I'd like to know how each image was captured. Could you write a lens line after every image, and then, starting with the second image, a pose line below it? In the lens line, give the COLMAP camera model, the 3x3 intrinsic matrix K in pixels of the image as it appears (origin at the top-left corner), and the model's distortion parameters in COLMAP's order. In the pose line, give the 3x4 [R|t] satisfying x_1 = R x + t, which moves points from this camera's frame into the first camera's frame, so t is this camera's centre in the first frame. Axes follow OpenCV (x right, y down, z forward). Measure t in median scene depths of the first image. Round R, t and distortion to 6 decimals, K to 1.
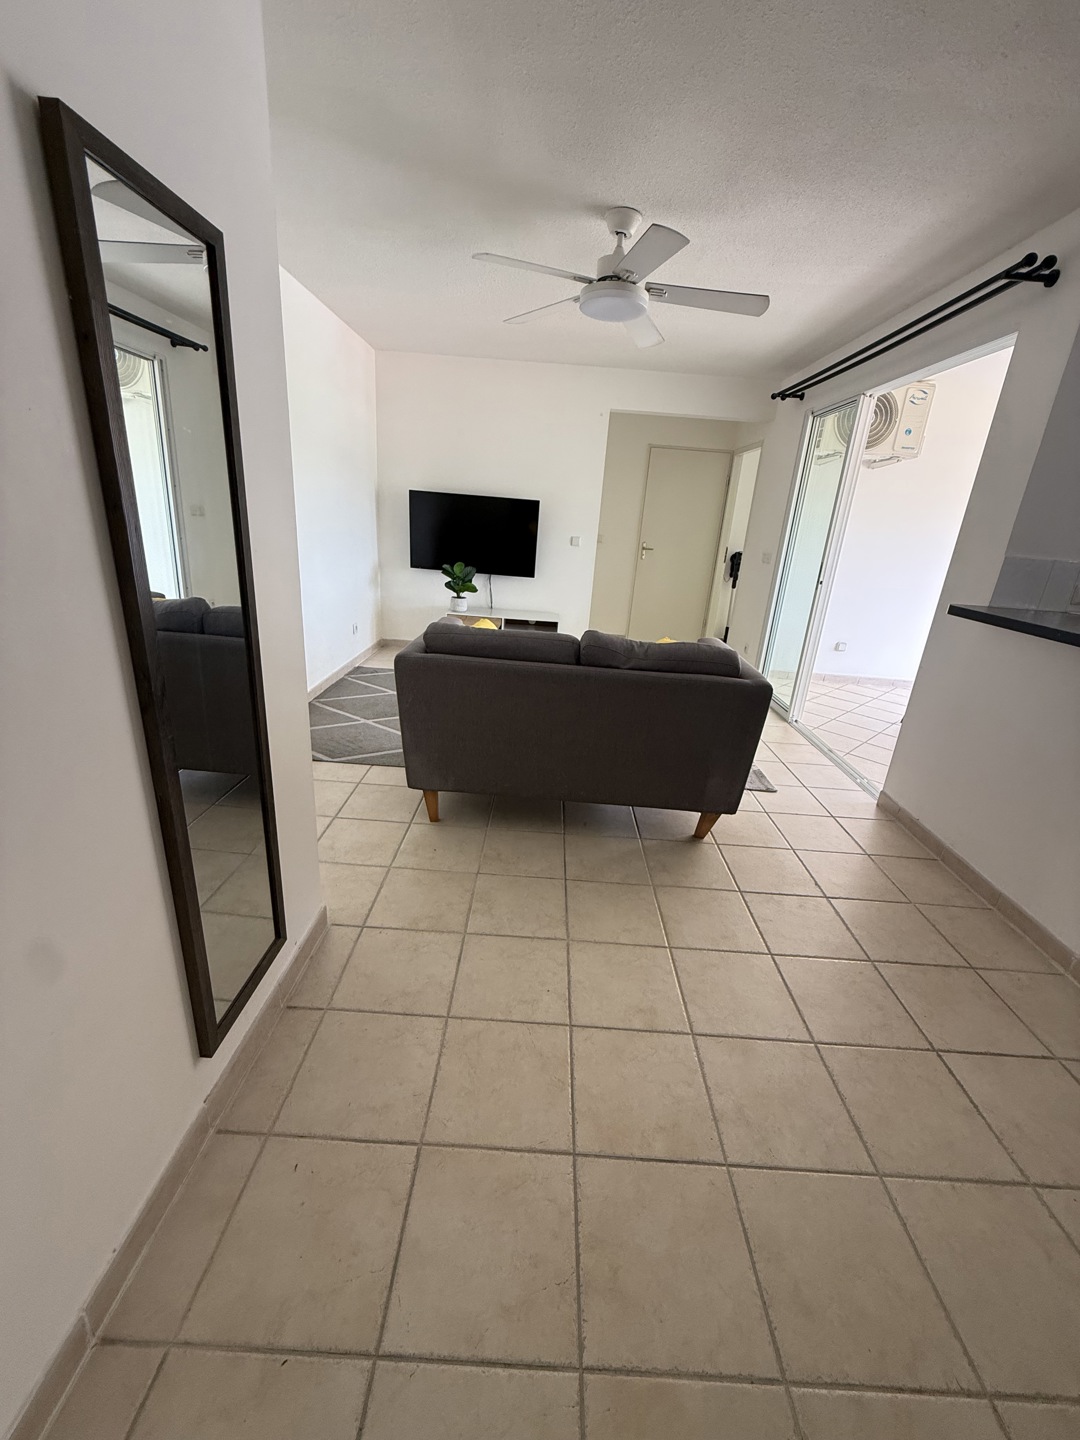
lens RADIAL K [[573.8, 0, 539.1], [0, 573.8, 716.5], [0, 0, 1]] dist [-0.001851, -0.000171]
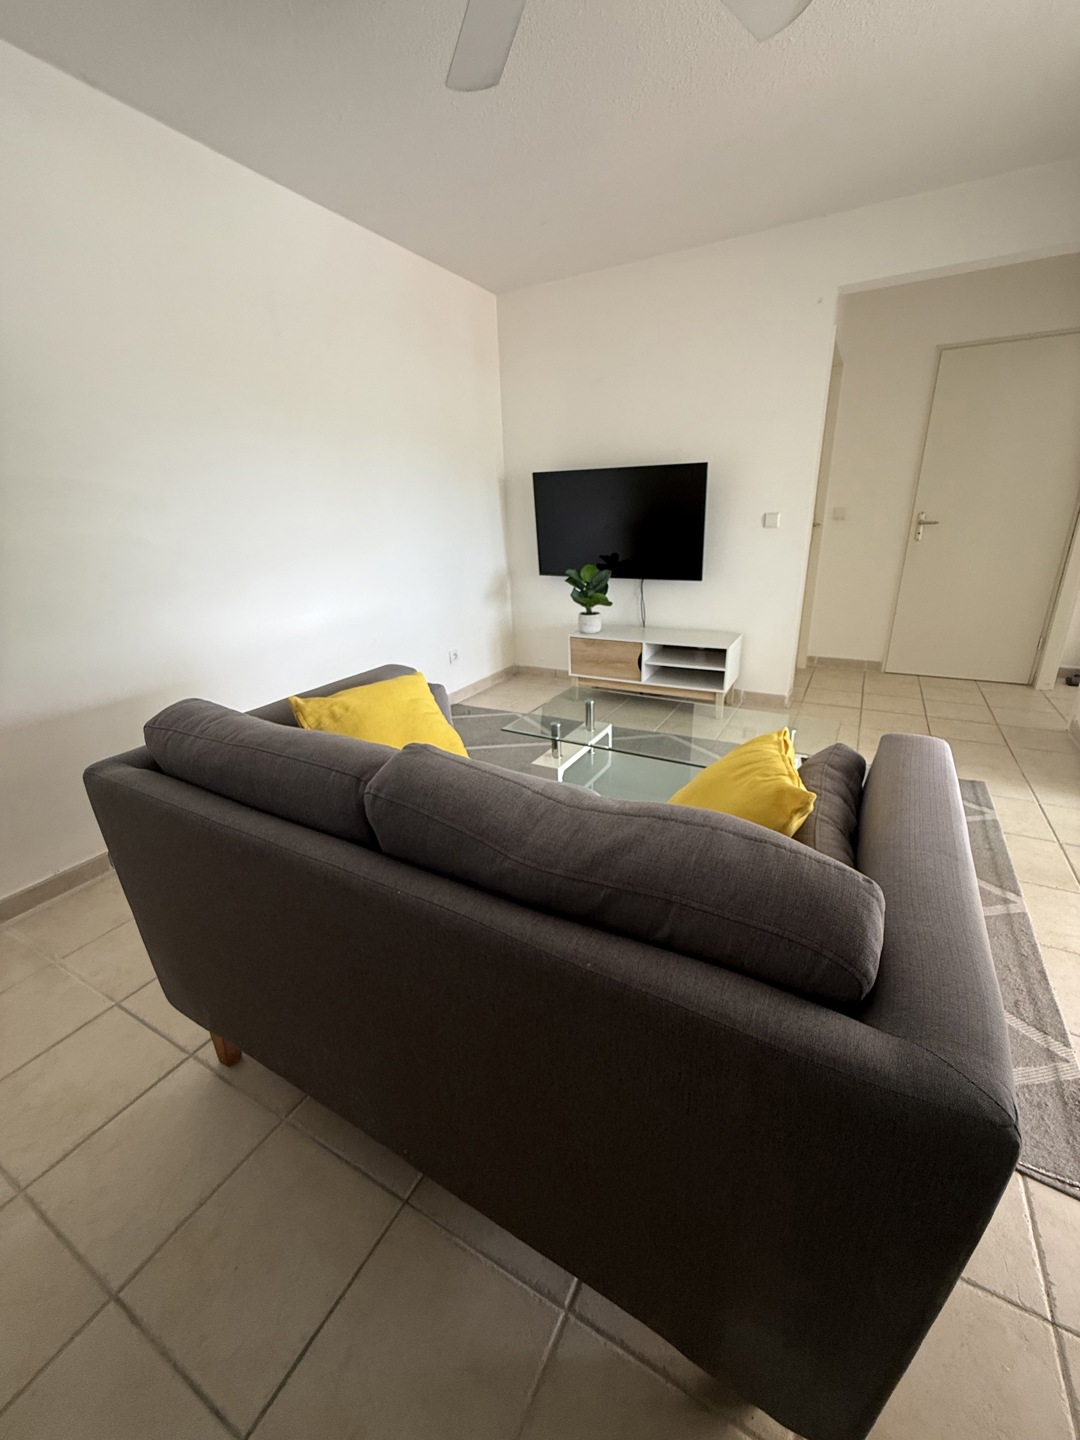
lens RADIAL K [[573.8, 0, 539.1], [0, 573.8, 716.5], [0, 0, 1]] dist [-0.001851, -0.000171]
pose [[0.884017, 0.063024, -0.463188, 0.146783], [-0.062790, 0.997899, 0.015942, -0.085377], [0.463219, 0.014990, 0.886117, 0.332259]]
